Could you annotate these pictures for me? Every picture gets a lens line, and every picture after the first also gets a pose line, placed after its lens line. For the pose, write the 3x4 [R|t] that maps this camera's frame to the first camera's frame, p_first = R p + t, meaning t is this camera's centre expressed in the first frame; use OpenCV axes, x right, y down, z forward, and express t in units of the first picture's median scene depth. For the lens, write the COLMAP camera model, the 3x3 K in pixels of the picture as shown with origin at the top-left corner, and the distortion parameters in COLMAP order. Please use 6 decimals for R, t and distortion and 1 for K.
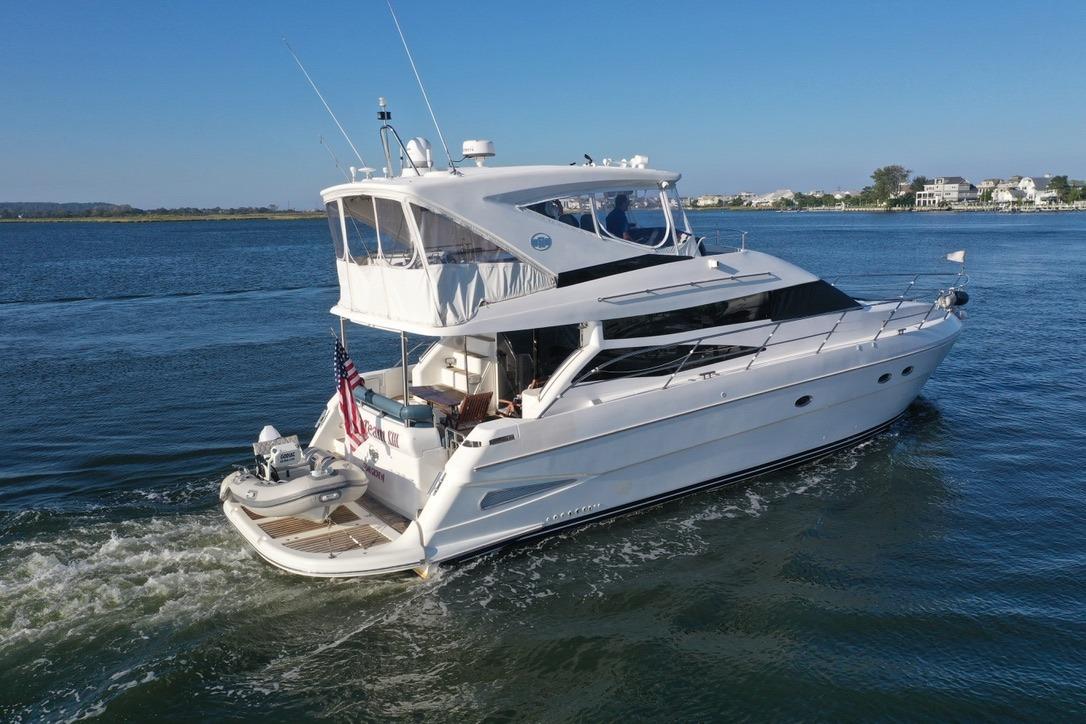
lens RADIAL K [[866.5, 0, 543.0], [0, 866.5, 362.0], [0, 0, 1]] dist [-0.004802, 0.003346]
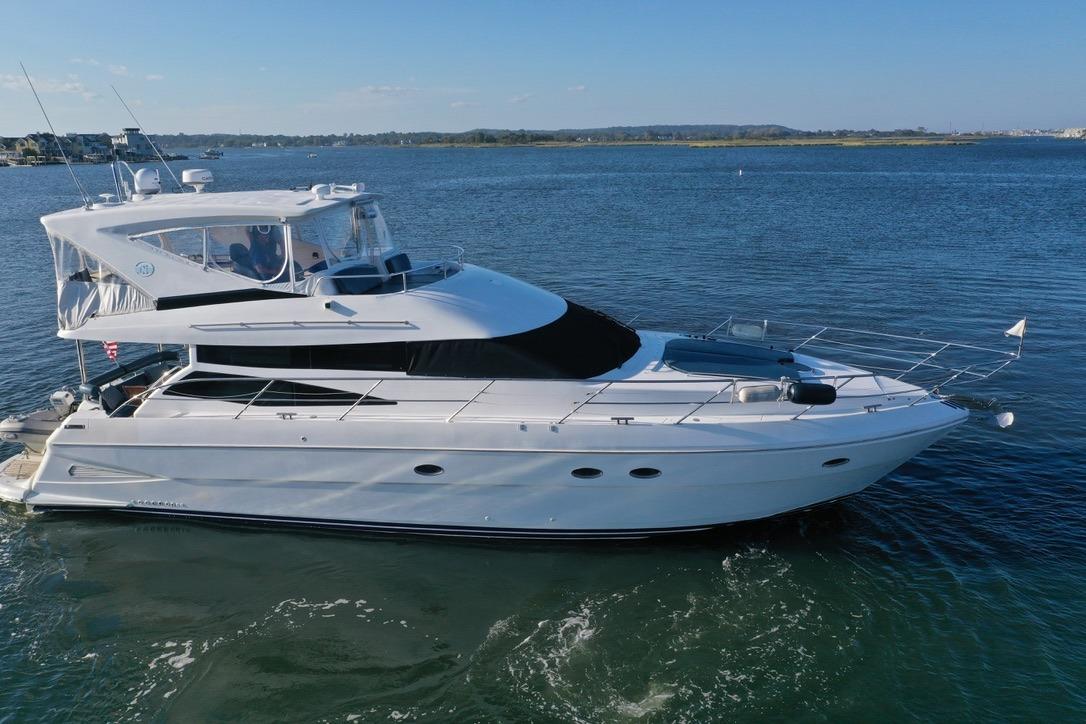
lens RADIAL K [[866.5, 0, 543.0], [0, 866.5, 362.0], [0, 0, 1]] dist [-0.004802, 0.003346]
pose [[0.713546, 0.196276, -0.672553, 1.131120], [-0.131087, 0.980405, 0.147042, -0.246845], [0.688236, -0.016758, 0.725293, 0.507293]]
